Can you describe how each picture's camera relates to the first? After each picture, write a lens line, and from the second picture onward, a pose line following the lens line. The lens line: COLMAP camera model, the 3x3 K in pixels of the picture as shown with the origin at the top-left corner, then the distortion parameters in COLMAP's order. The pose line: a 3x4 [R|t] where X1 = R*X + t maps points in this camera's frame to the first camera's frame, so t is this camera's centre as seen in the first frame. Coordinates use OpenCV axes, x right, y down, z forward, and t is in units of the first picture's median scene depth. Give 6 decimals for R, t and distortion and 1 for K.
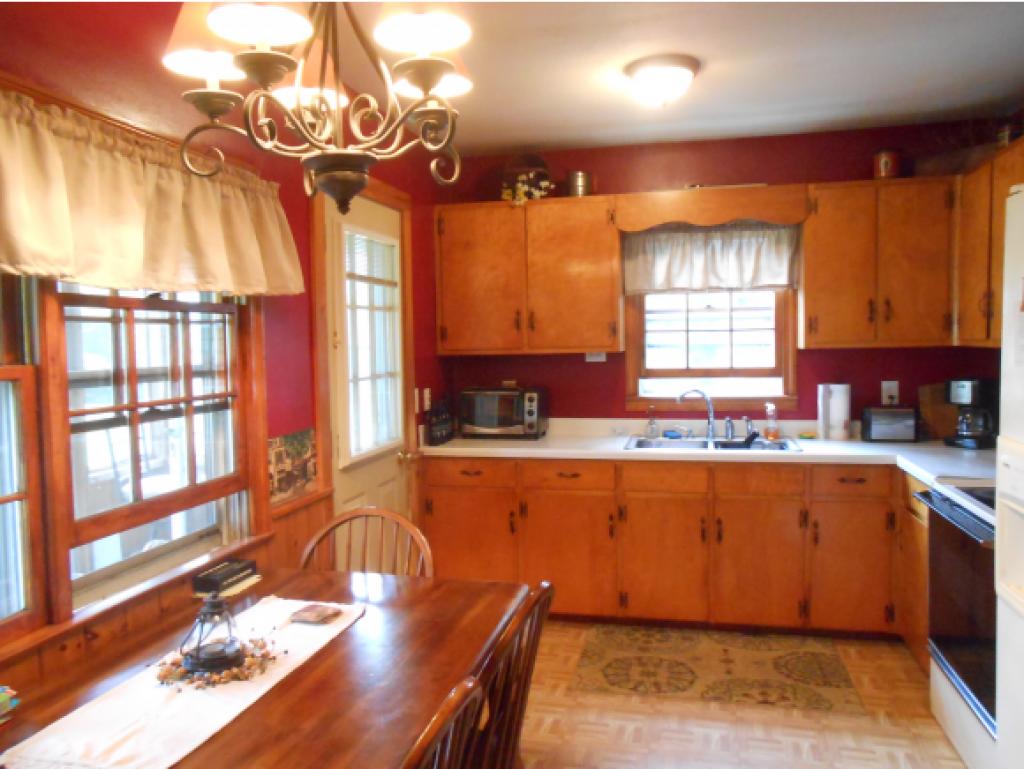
lens RADIAL K [[802.9, 0, 520.8], [0, 802.9, 385.3], [0, 0, 1]] dist [-0.036198, 0.057612]
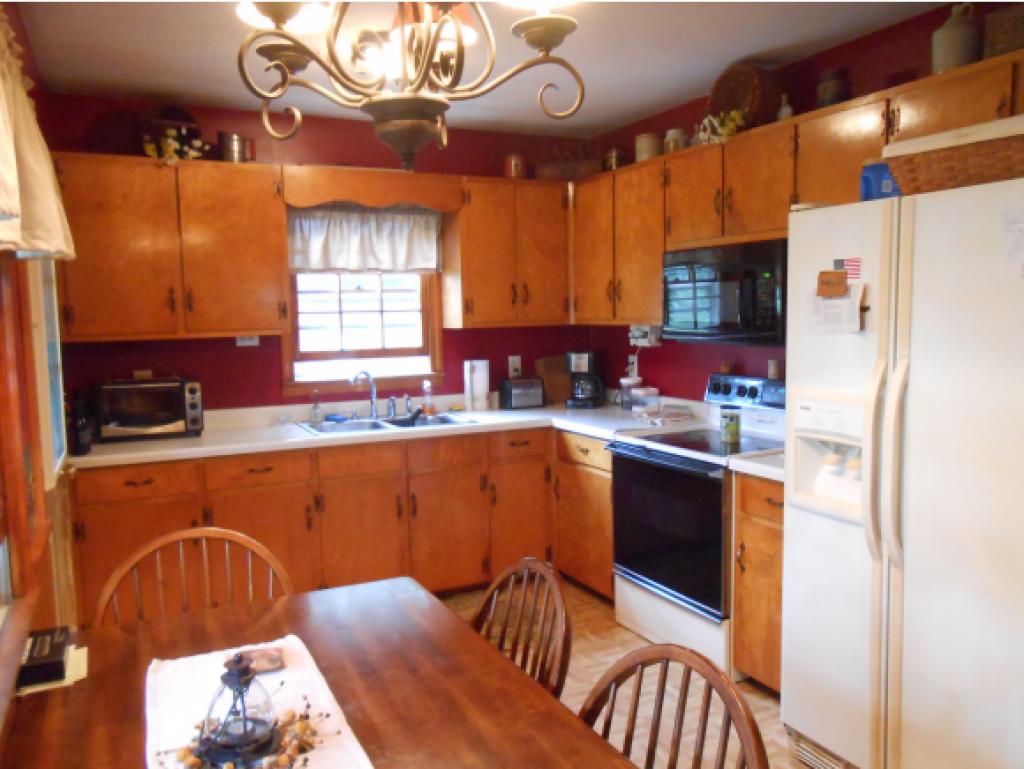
lens RADIAL K [[802.9, 0, 519.9], [0, 802.9, 385.2], [0, 0, 1]] dist [-0.036198, 0.057612]
pose [[0.774319, -0.055333, 0.630371, -0.261784], [0.042568, 0.998468, 0.035356, -0.003740], [-0.631362, -0.000543, 0.775488, 0.102699]]
